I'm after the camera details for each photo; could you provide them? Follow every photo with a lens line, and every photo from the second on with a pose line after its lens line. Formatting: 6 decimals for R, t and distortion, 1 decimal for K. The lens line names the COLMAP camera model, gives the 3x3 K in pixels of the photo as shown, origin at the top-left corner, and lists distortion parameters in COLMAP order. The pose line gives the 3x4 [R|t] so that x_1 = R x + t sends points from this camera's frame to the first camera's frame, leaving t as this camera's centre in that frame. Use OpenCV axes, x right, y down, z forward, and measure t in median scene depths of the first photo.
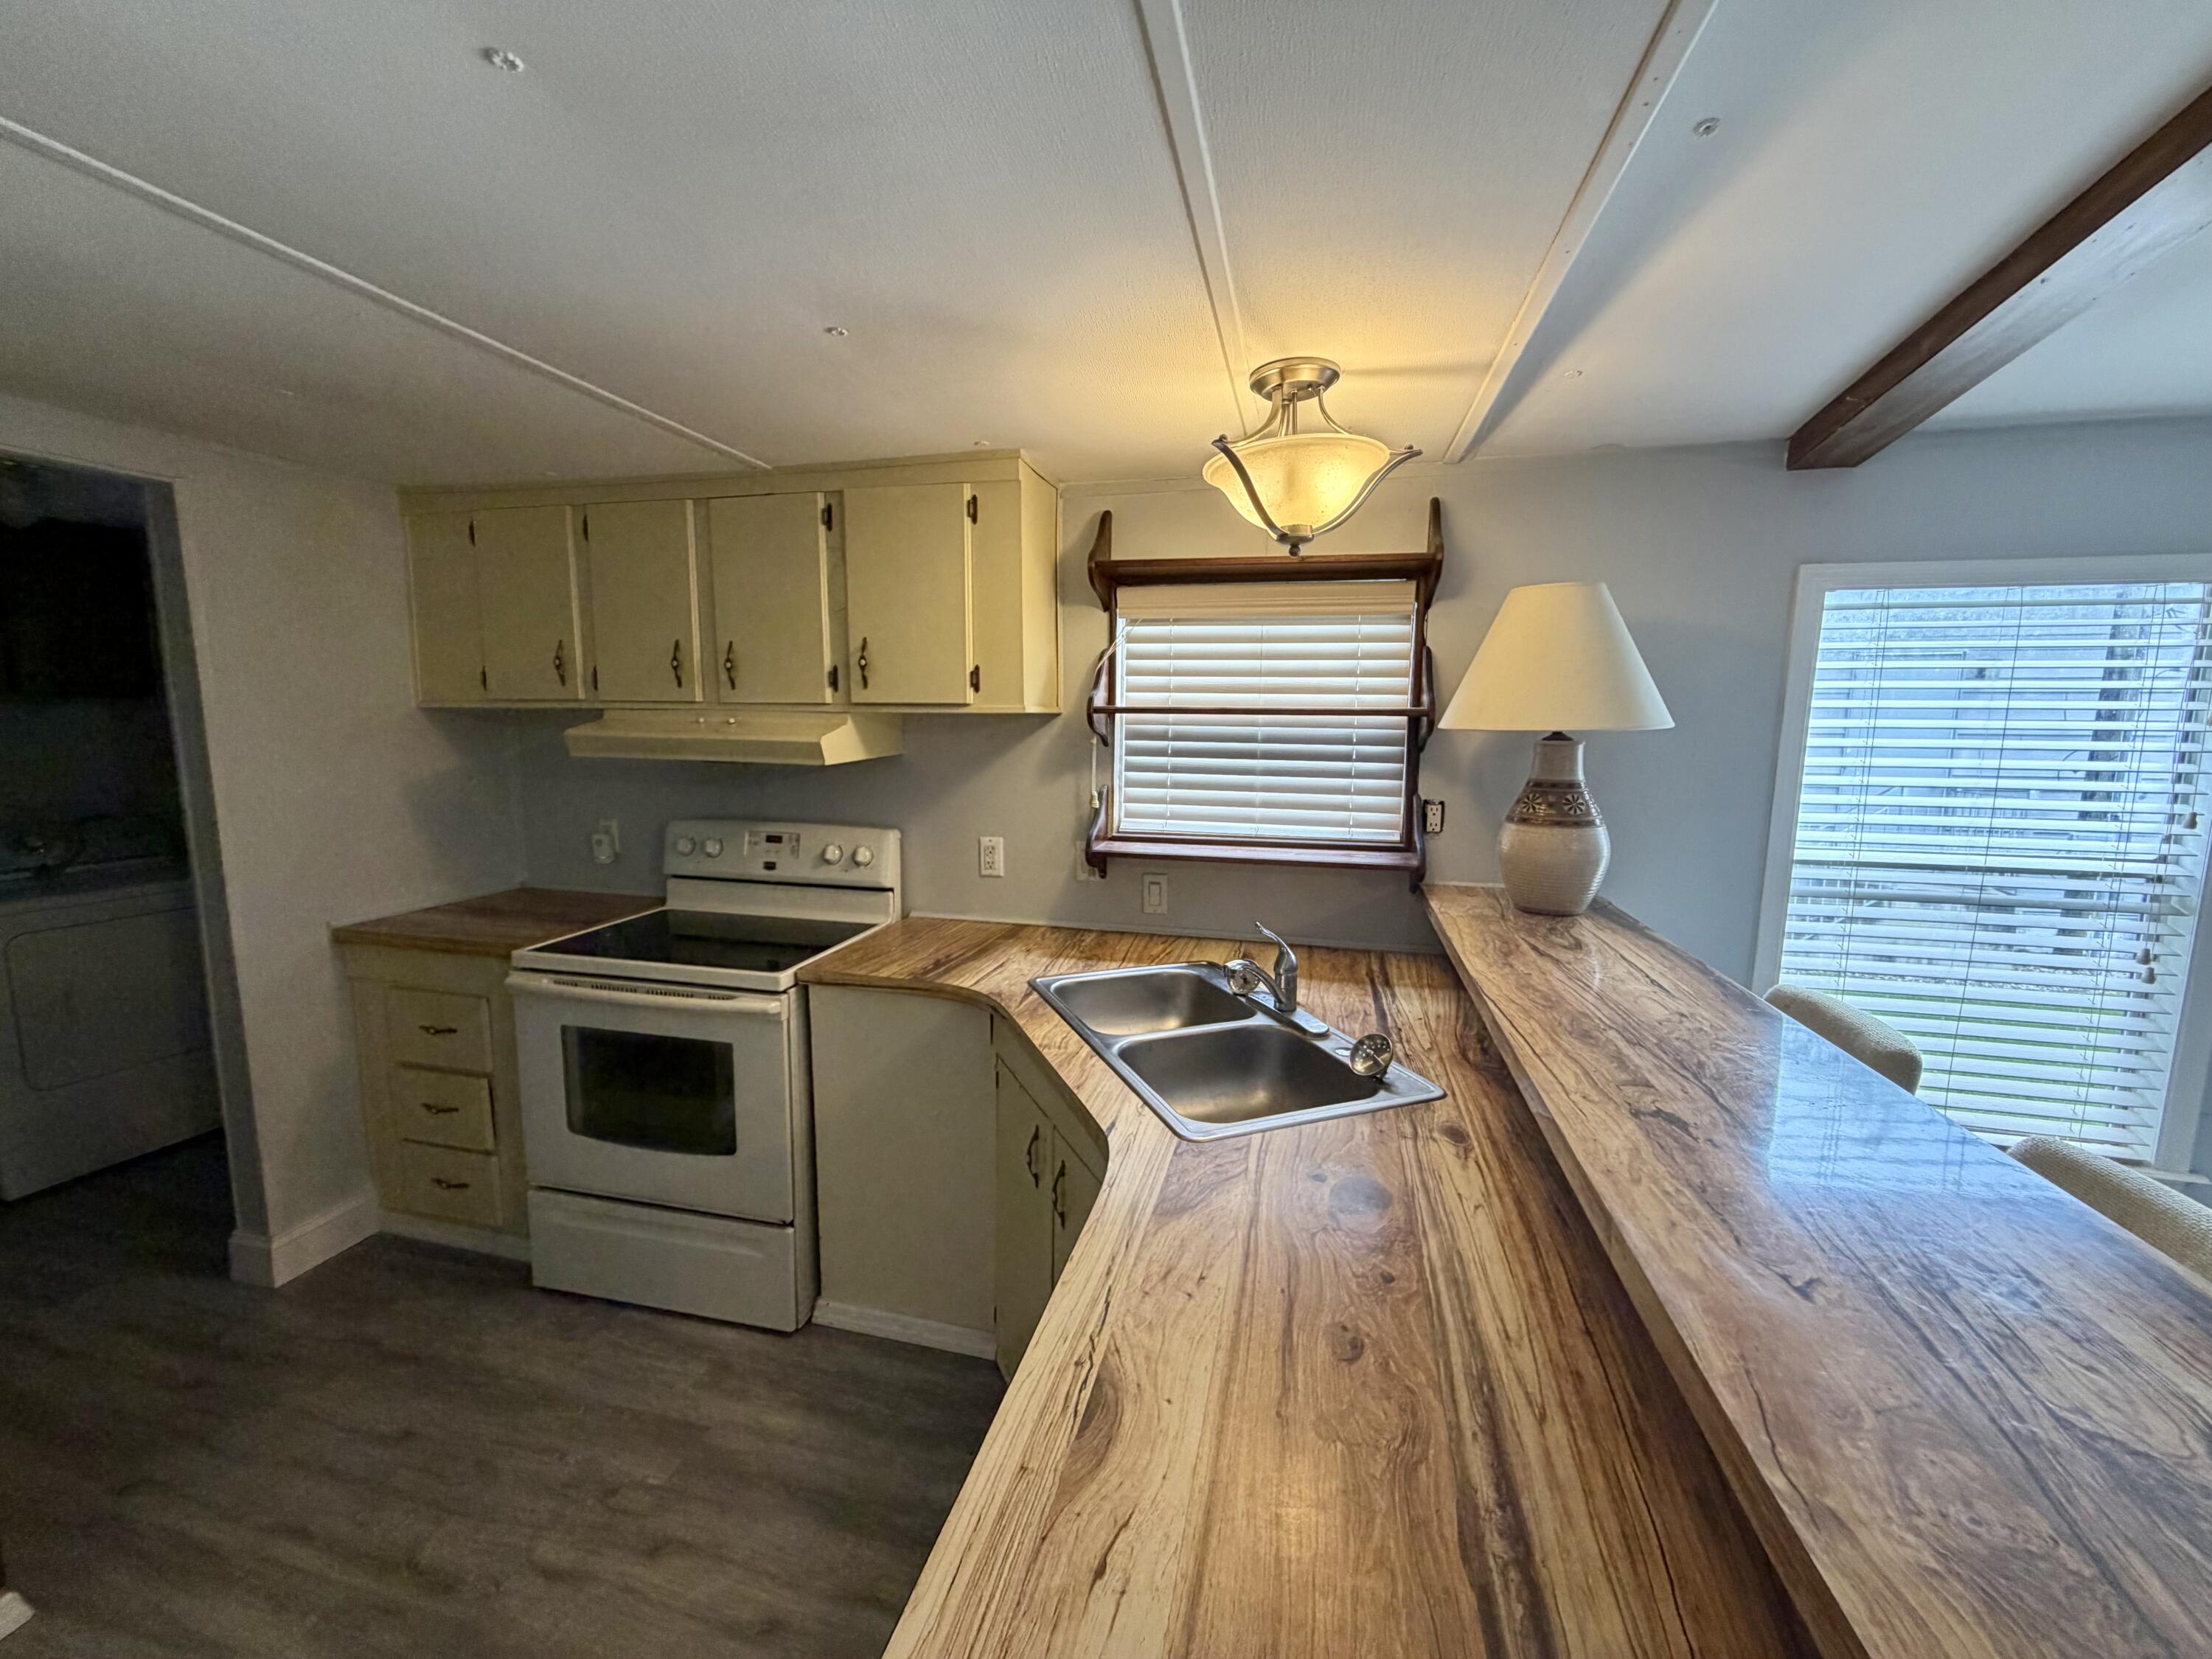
lens RADIAL K [[885.0, 0, 1102.8], [0, 885.0, 822.3], [0, 0, 1]] dist [0.002340, 0.000219]
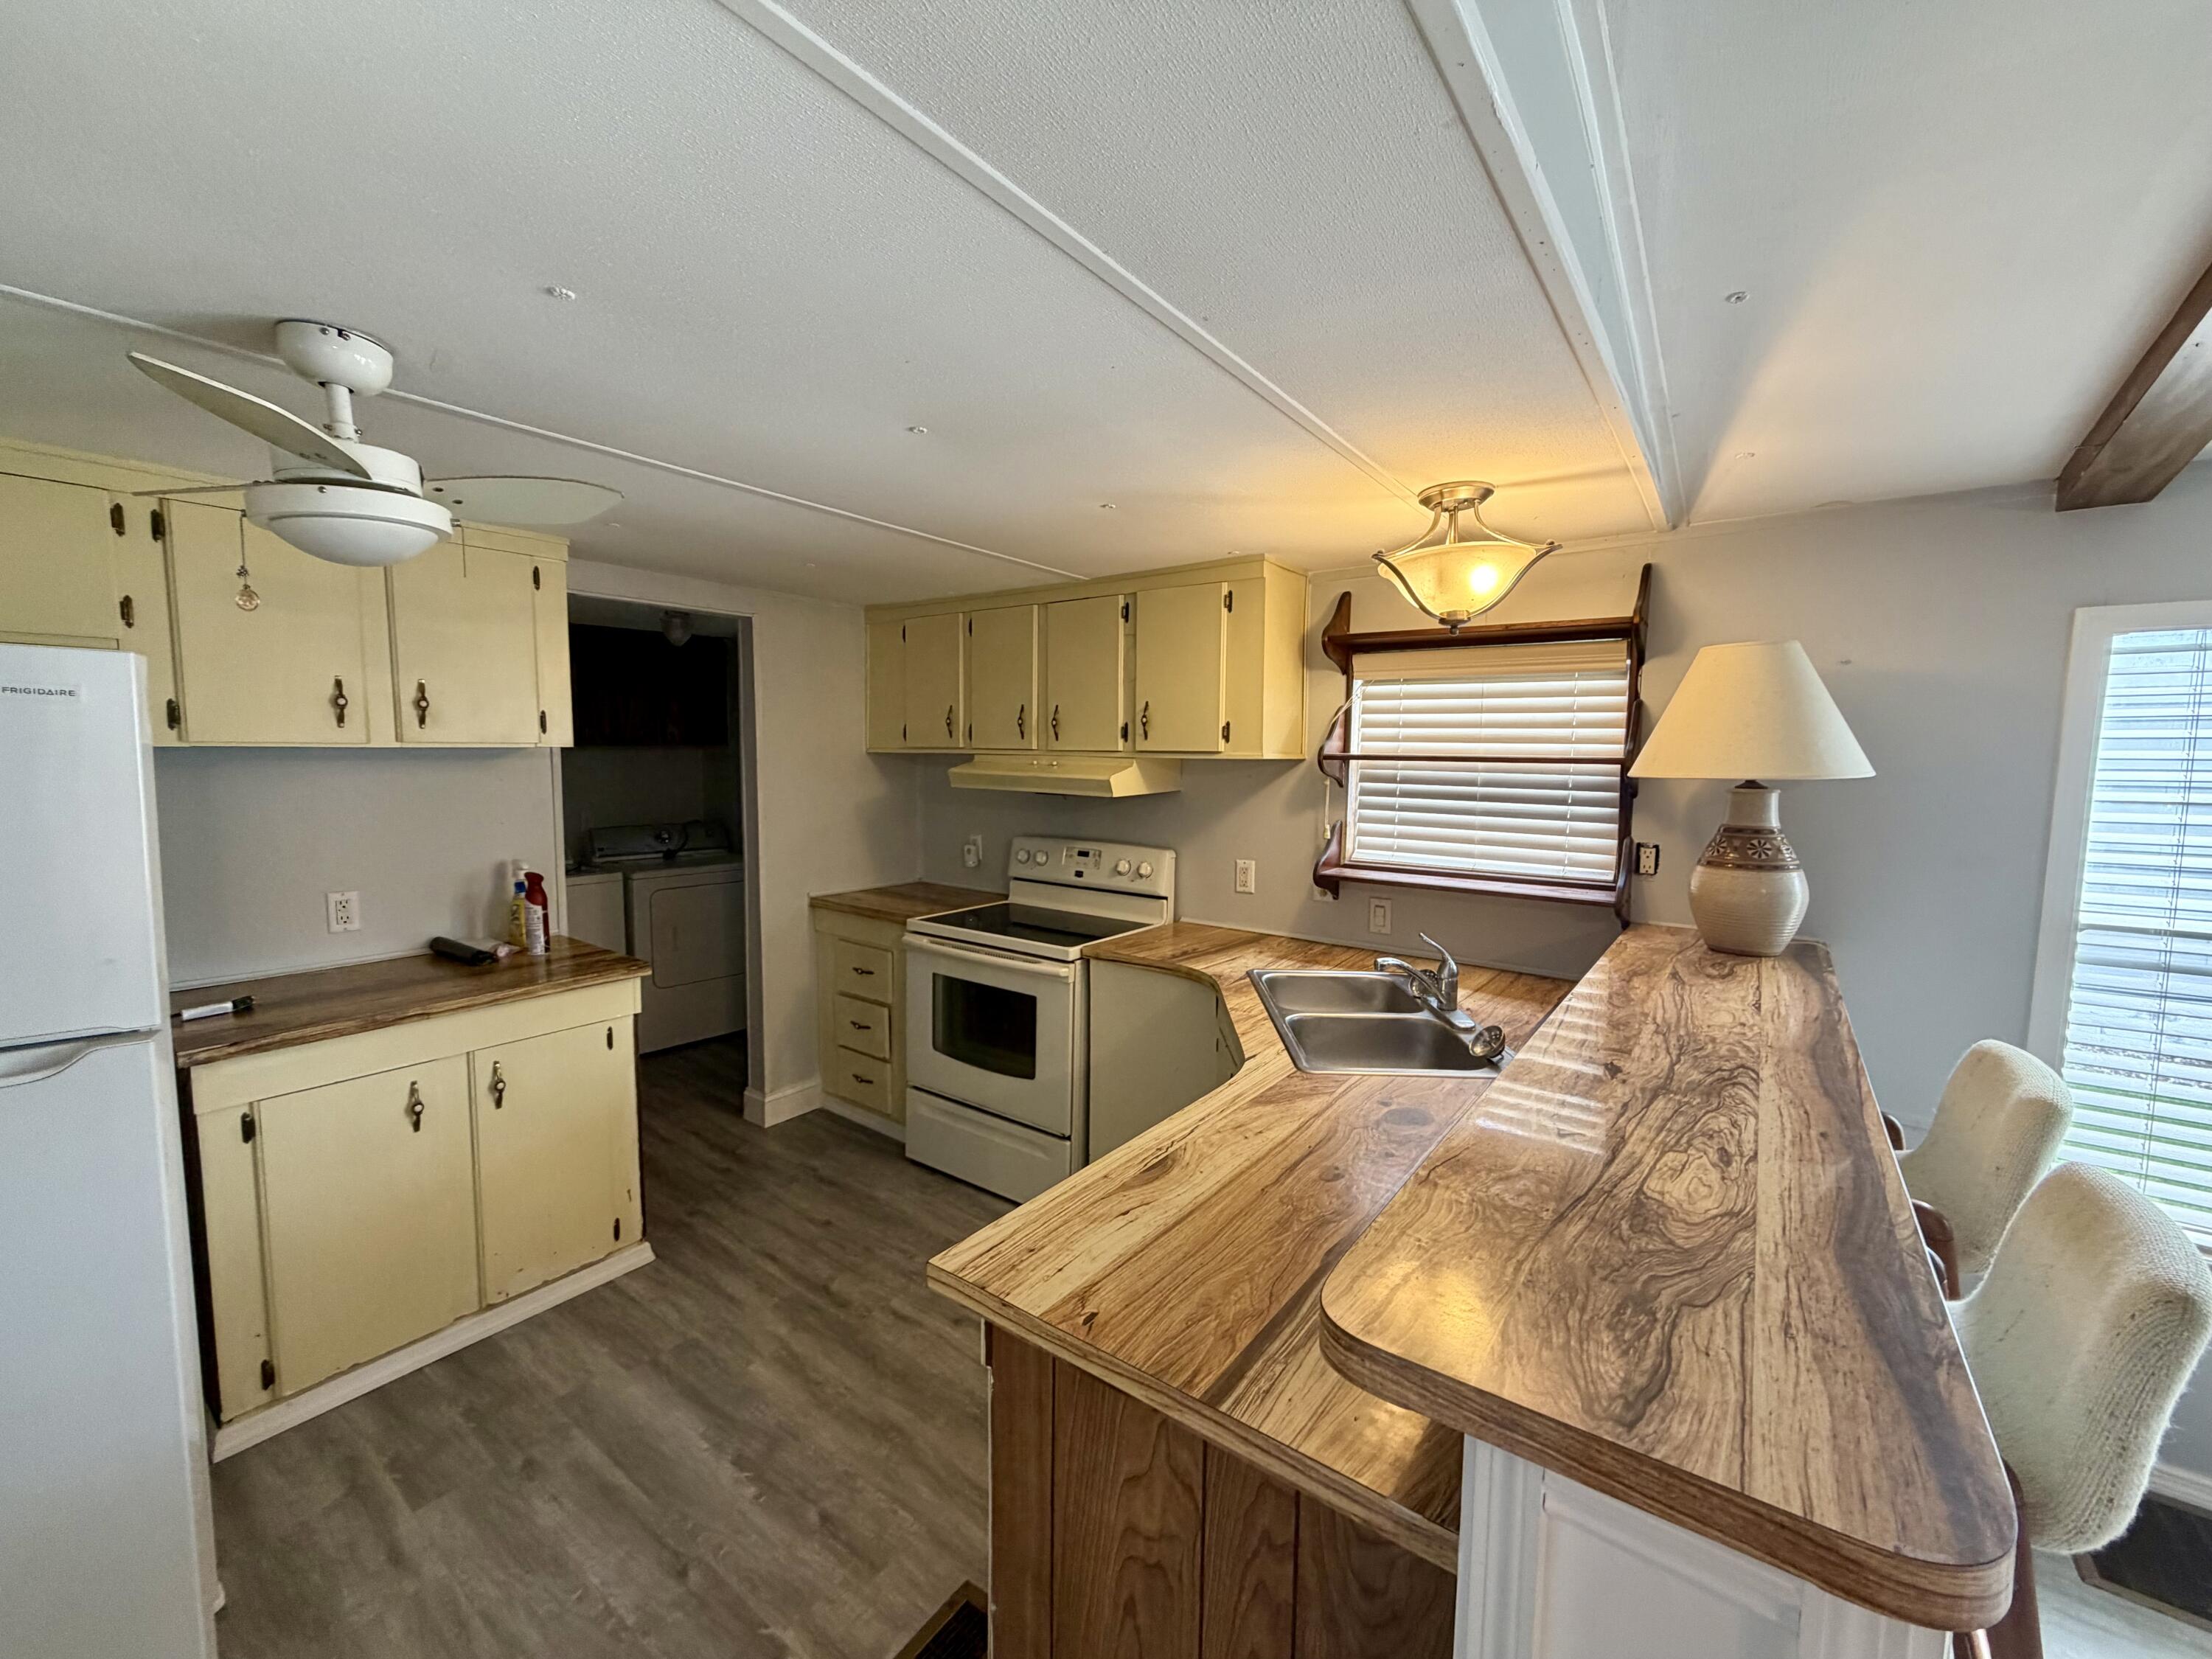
lens RADIAL K [[885.0, 0, 1107.8], [0, 885.0, 812.4], [0, 0, 1]] dist [0.002340, 0.000219]
pose [[0.923888, 0.029646, -0.381513, 0.186365], [-0.052457, 0.997394, -0.049528, 0.024888], [0.379051, 0.065771, 0.923036, -0.228970]]
